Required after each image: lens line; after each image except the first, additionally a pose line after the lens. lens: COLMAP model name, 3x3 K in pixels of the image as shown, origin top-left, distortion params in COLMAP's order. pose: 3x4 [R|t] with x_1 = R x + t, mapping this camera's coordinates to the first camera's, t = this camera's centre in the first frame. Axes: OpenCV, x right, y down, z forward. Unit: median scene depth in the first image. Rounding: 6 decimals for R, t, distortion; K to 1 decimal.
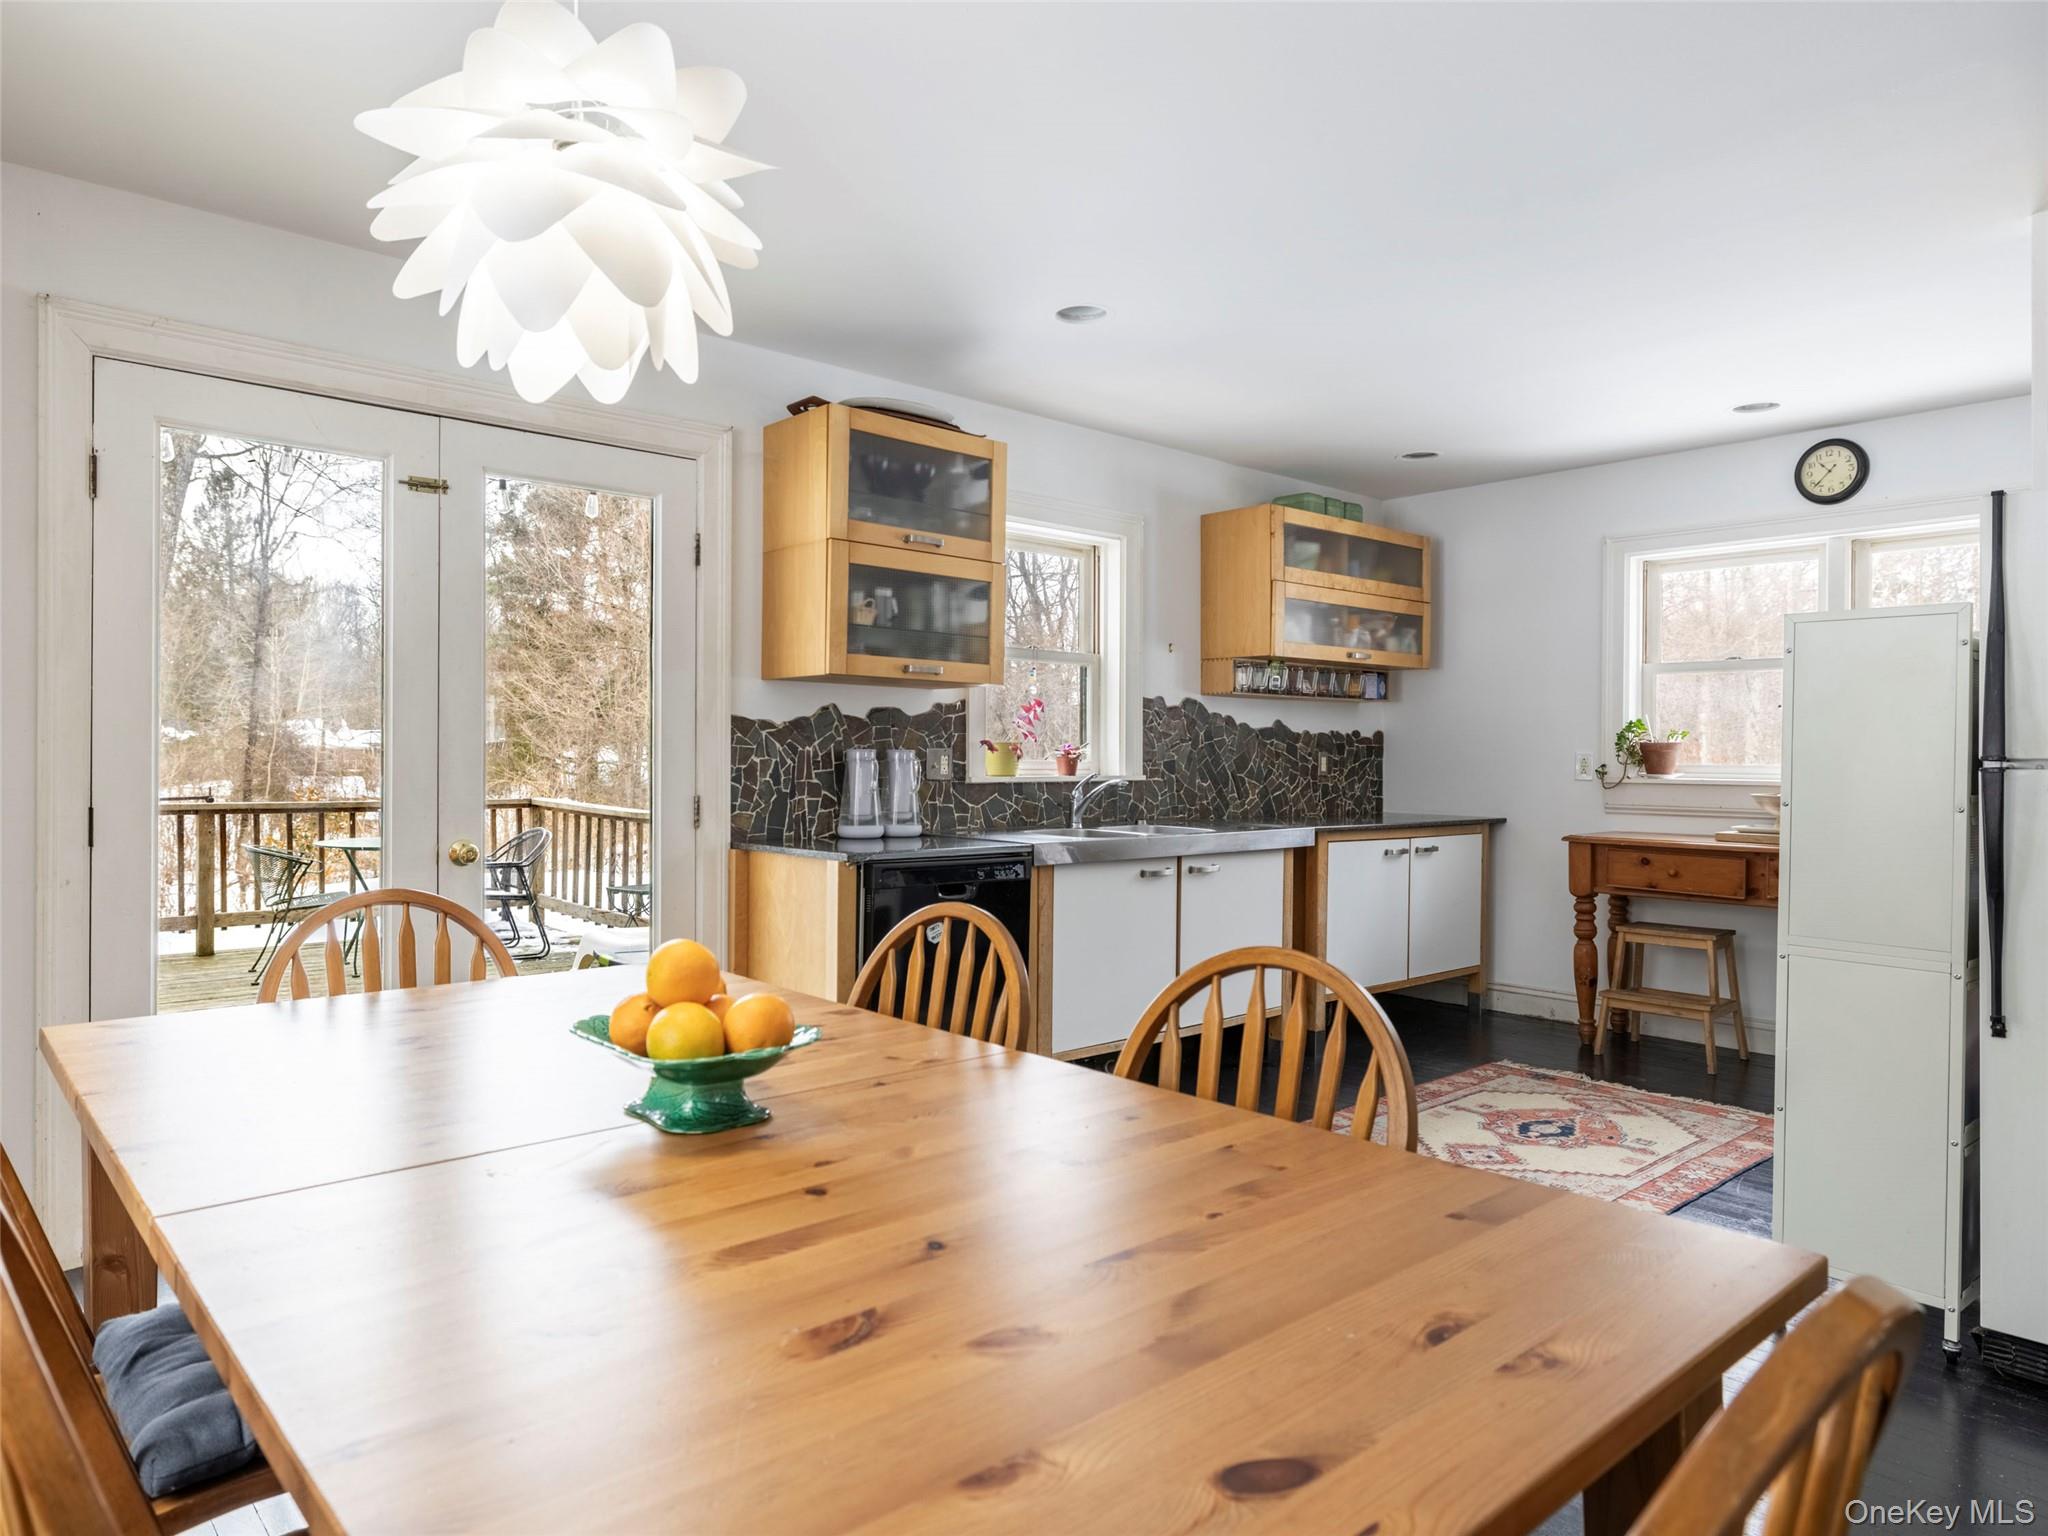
lens RADIAL K [[1258.8, 0, 1013.4], [0, 1258.8, 764.4], [0, 0, 1]] dist [-0.000762, -0.000094]
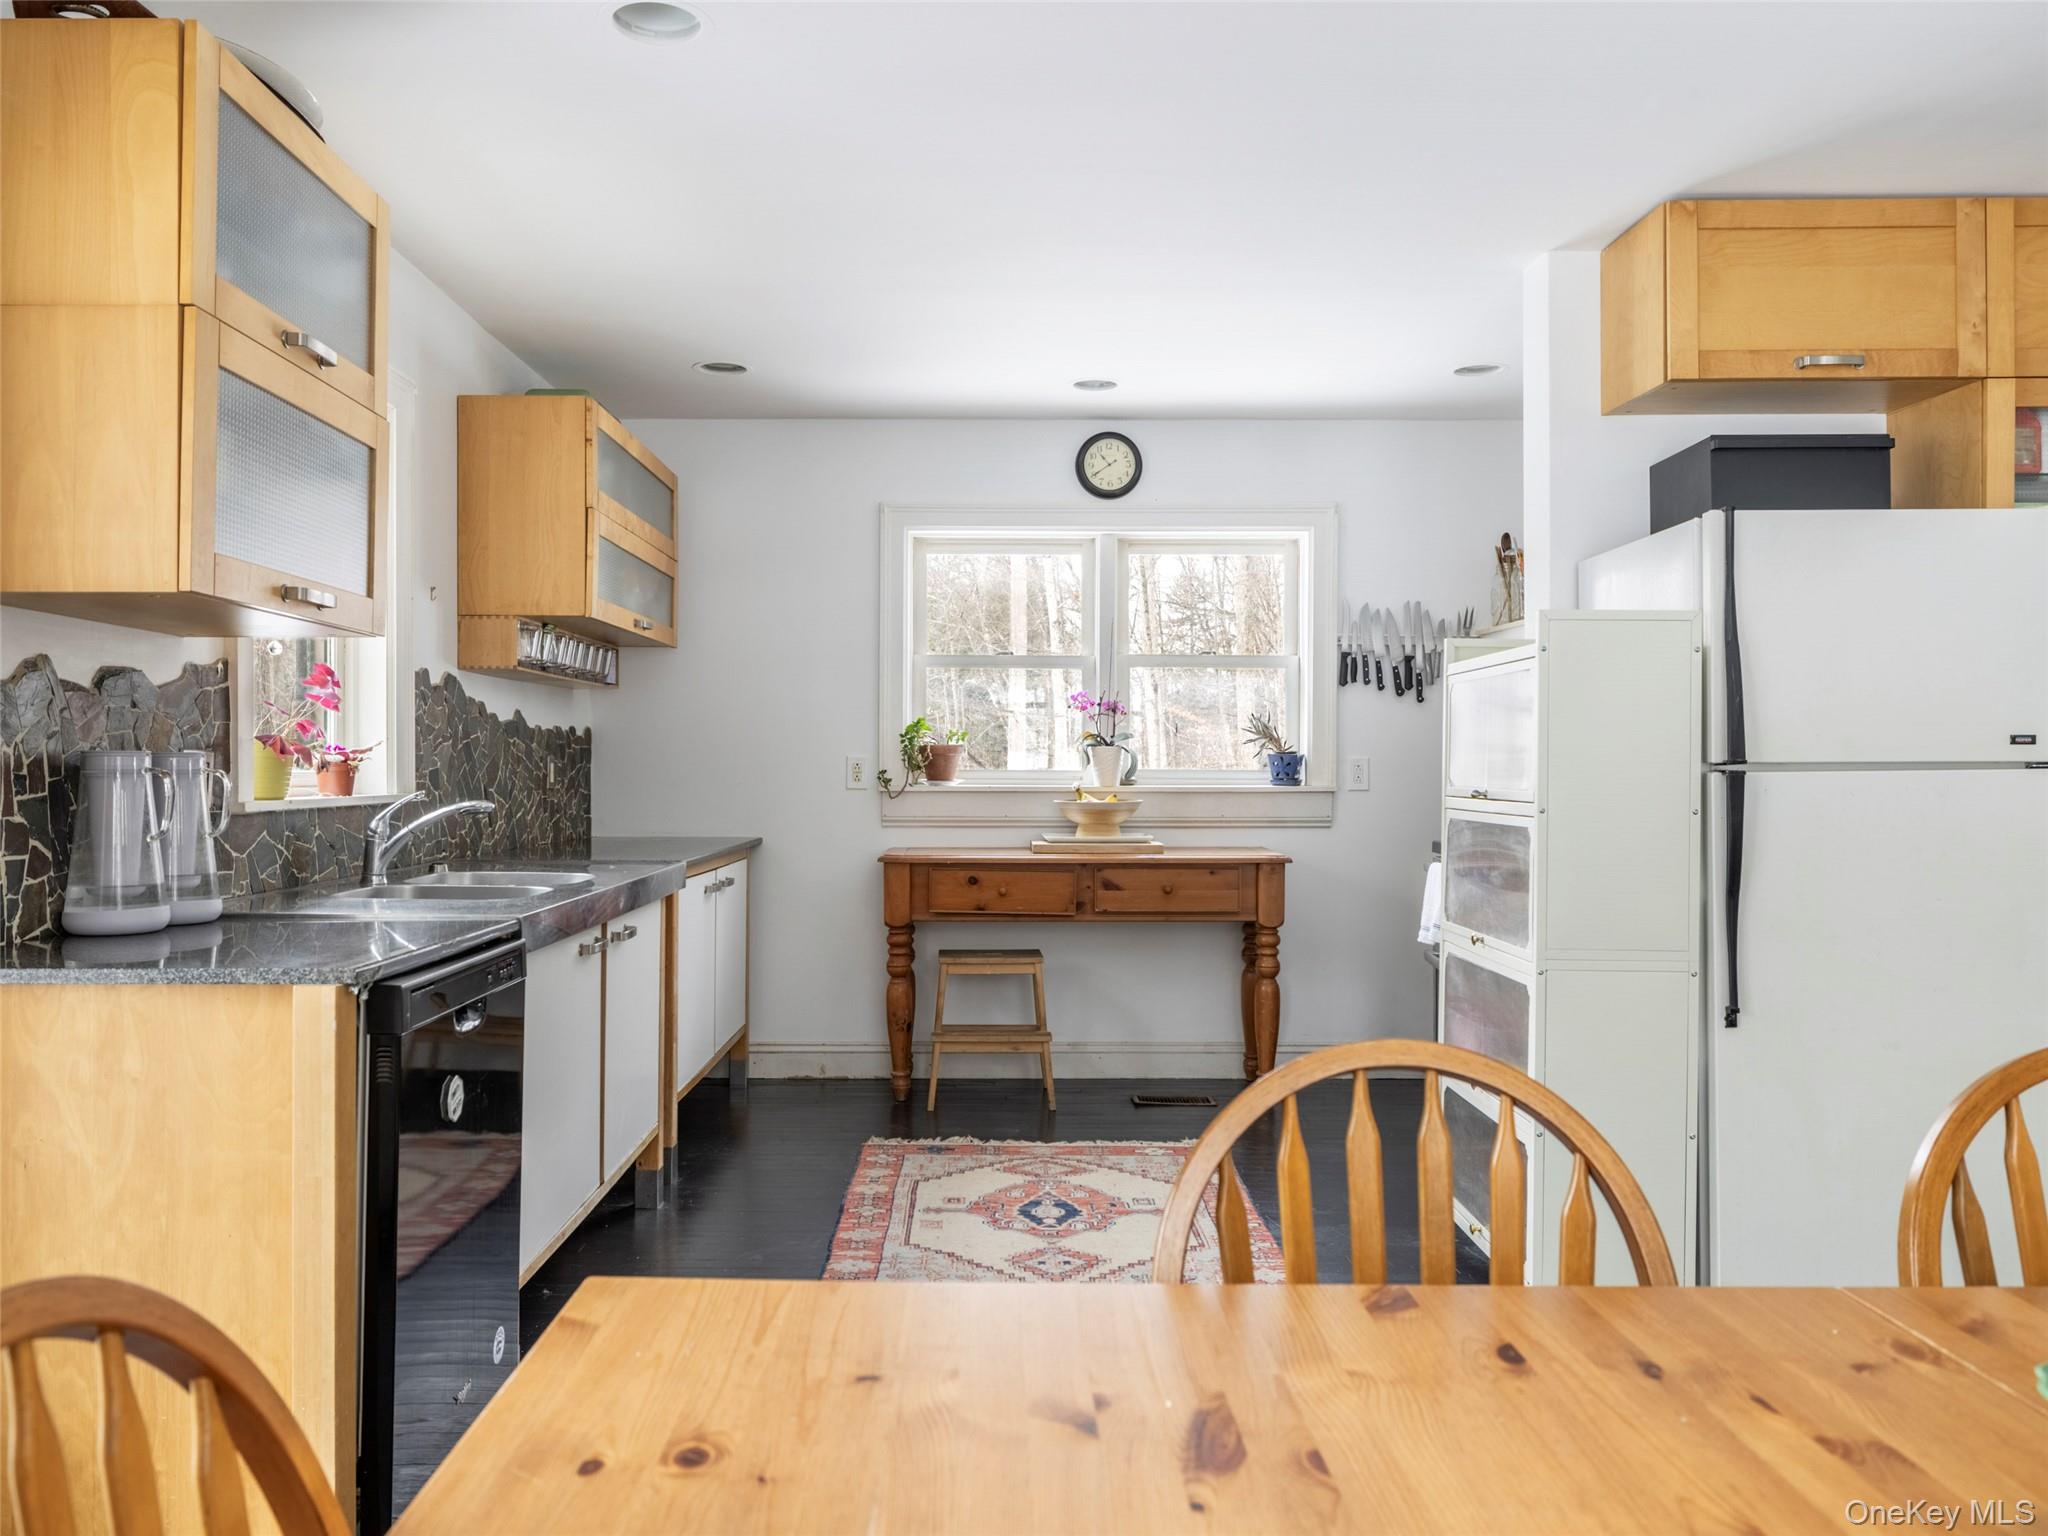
lens RADIAL K [[1497.3, 0, 1016.8], [0, 1497.3, 768.3], [0, 0, 1]] dist [-0.011008, -0.004637]
pose [[0.670781, -0.006768, 0.741624, -0.252928], [0.007902, 0.999967, 0.001978, -0.002943], [-0.741613, 0.004533, 0.670813, 0.282711]]
